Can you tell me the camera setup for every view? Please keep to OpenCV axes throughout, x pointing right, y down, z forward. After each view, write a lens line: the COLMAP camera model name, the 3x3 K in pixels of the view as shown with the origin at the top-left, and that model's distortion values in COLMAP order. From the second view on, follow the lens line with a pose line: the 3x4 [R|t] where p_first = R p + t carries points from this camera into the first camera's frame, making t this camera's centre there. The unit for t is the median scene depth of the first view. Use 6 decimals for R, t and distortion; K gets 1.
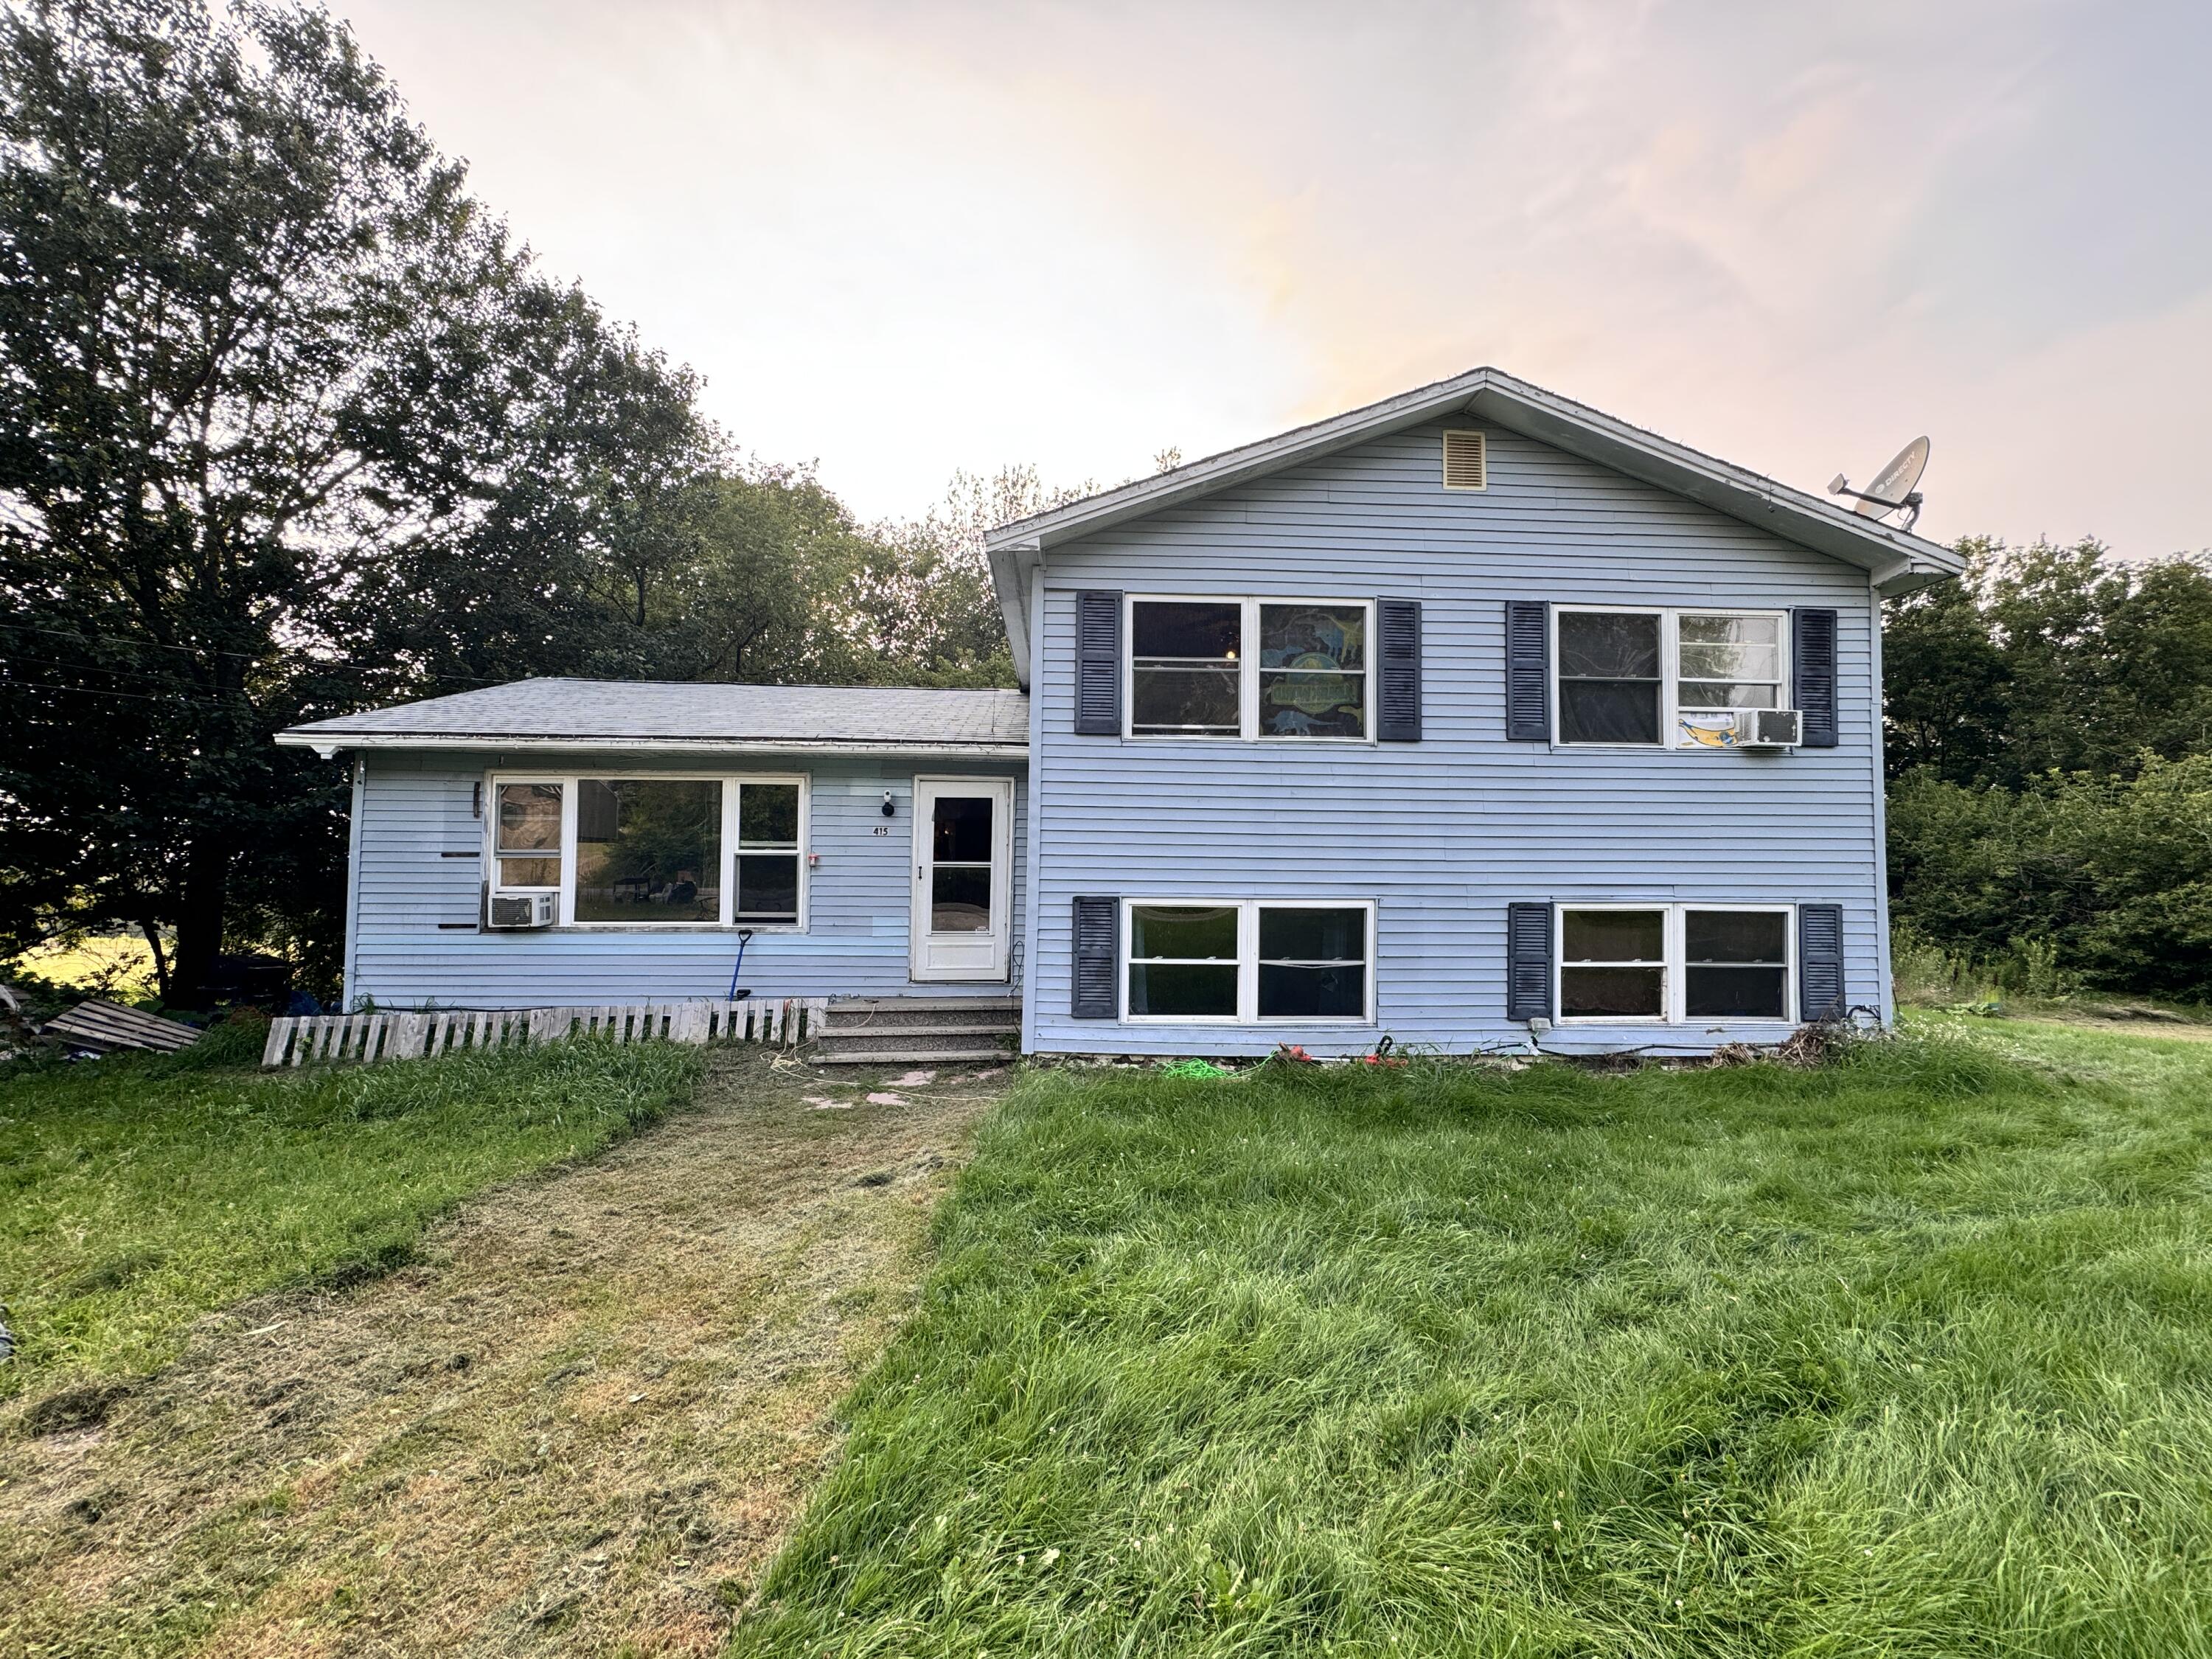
lens RADIAL K [[881.0, 0, 1105.7], [0, 881.0, 829.6], [0, 0, 1]] dist [-0.005805, 0.000522]
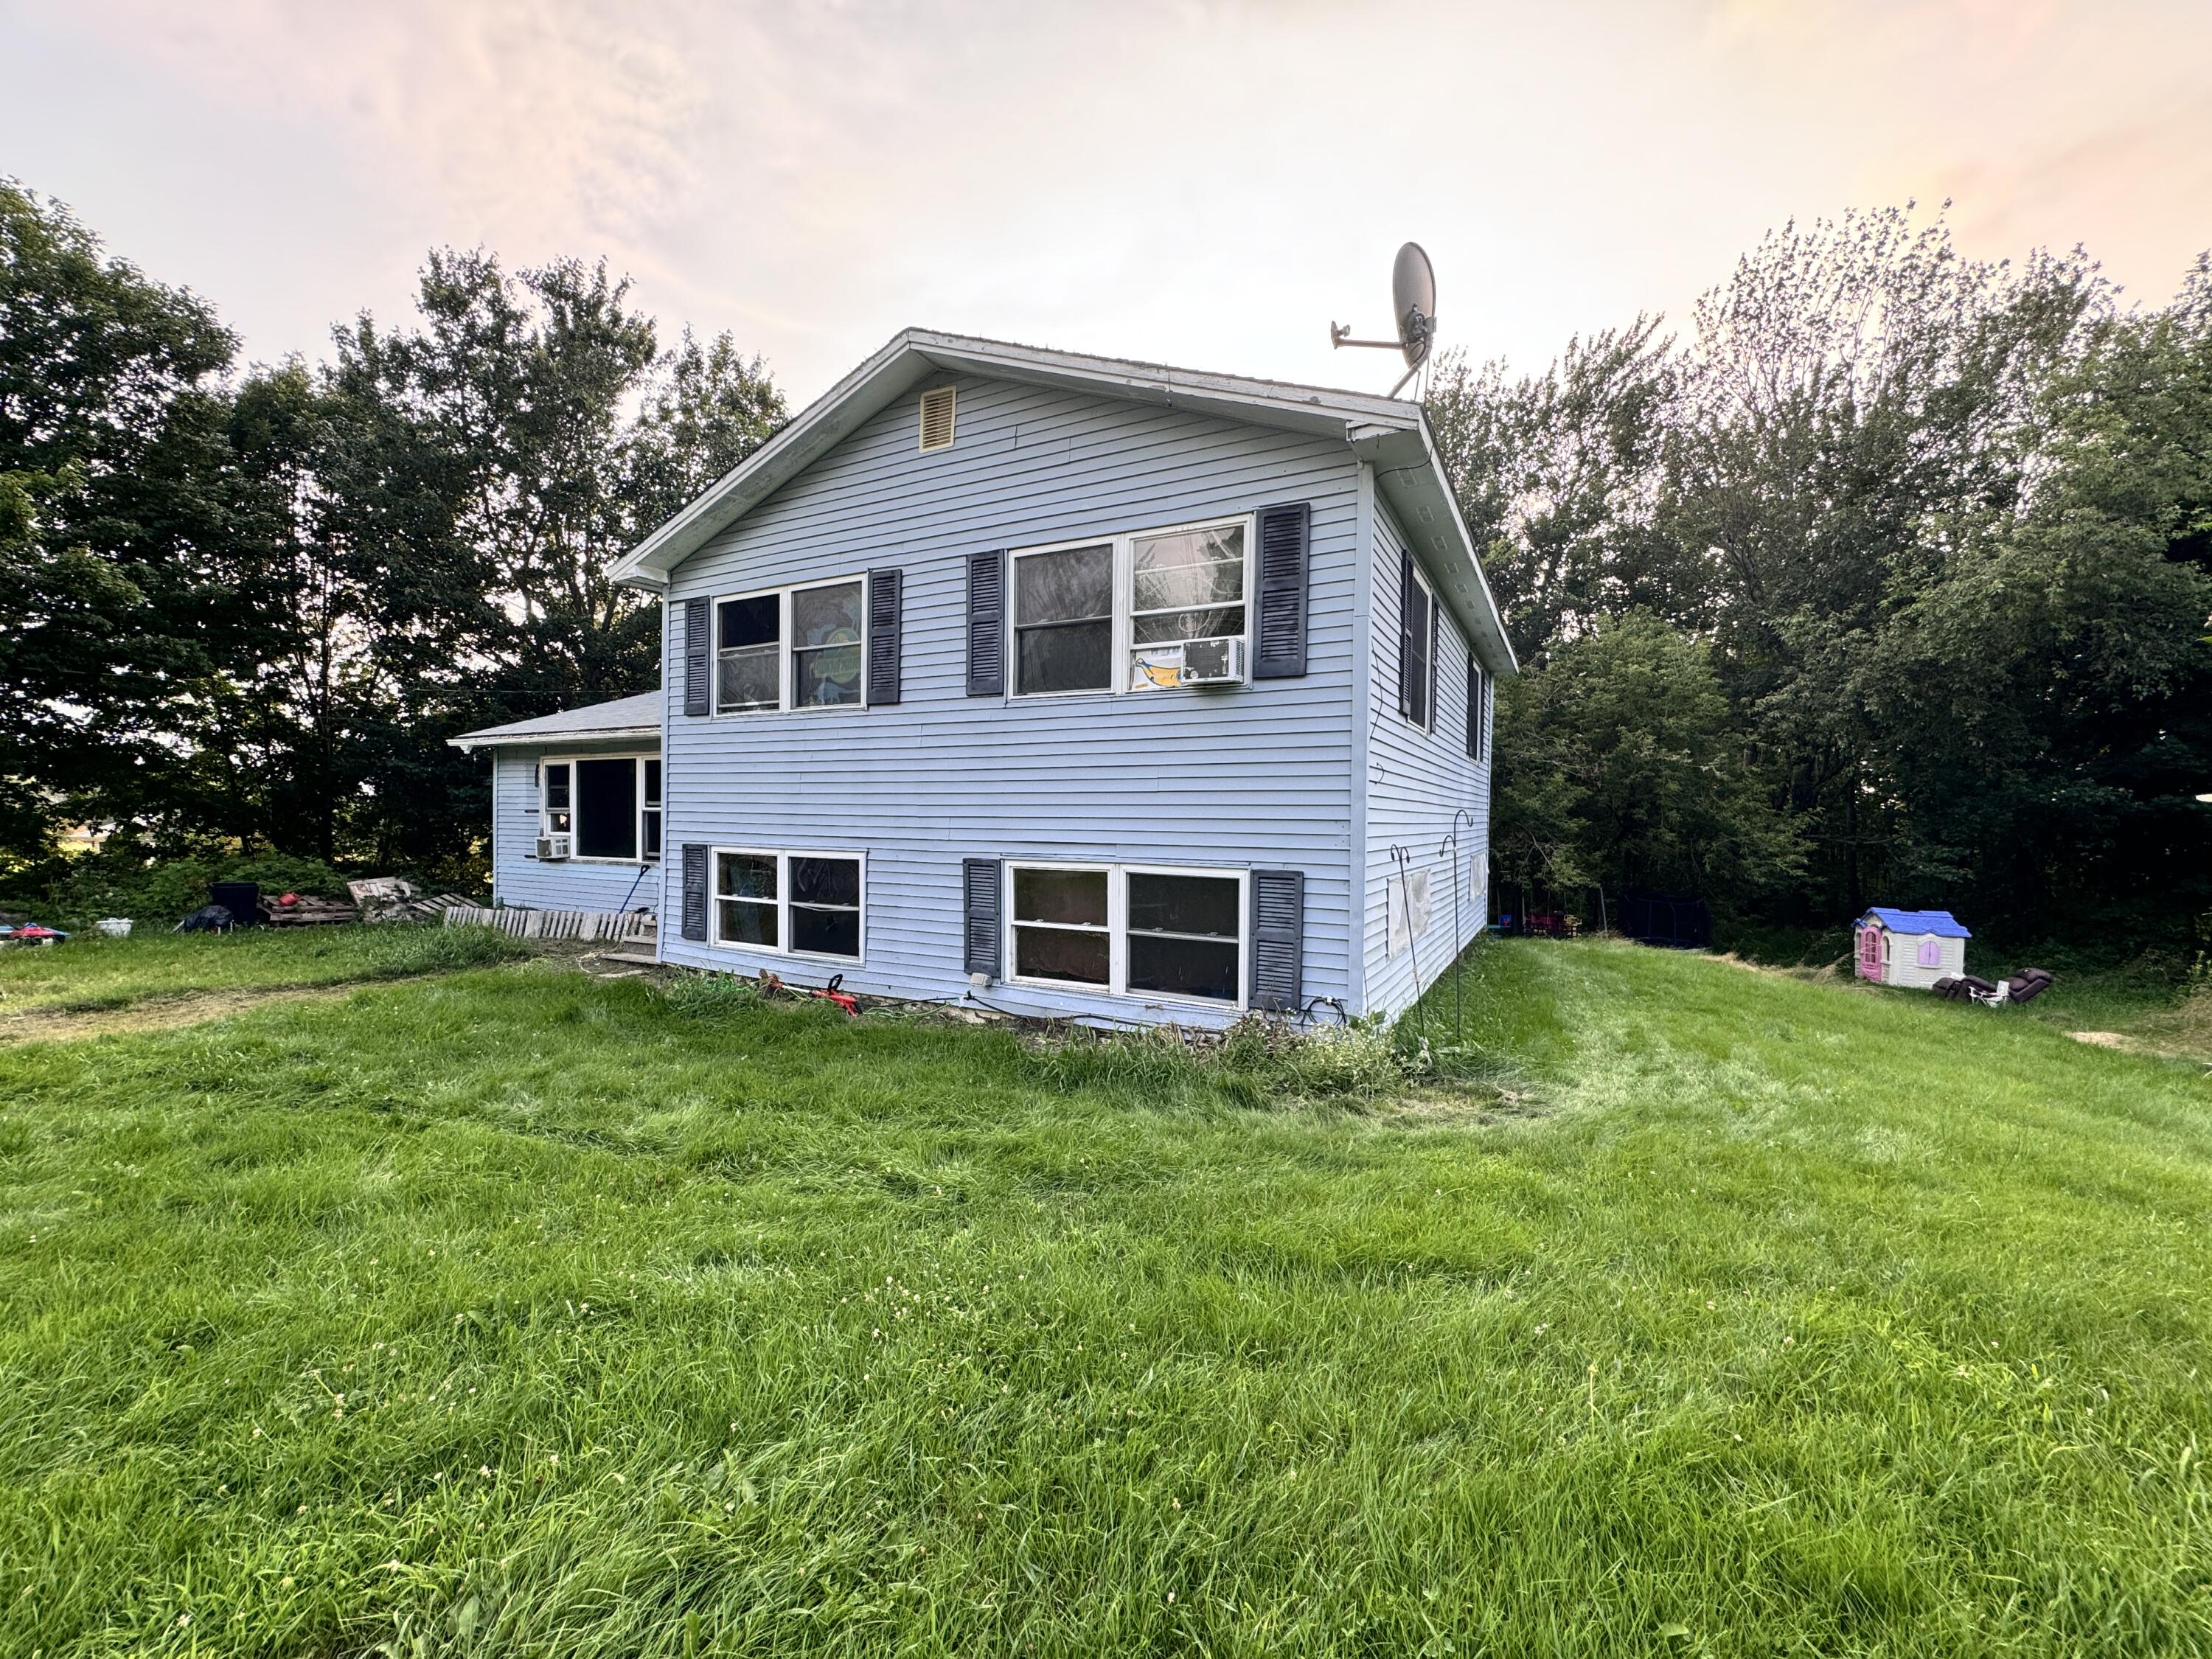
lens RADIAL K [[881.0, 0, 1108.5], [0, 881.0, 828.1], [0, 0, 1]] dist [-0.005805, 0.000522]
pose [[0.859368, 0.009431, -0.511271, 1.107420], [0.016055, 0.998839, 0.045411, 0.005134], [0.511105, -0.047233, 0.858219, 0.214838]]
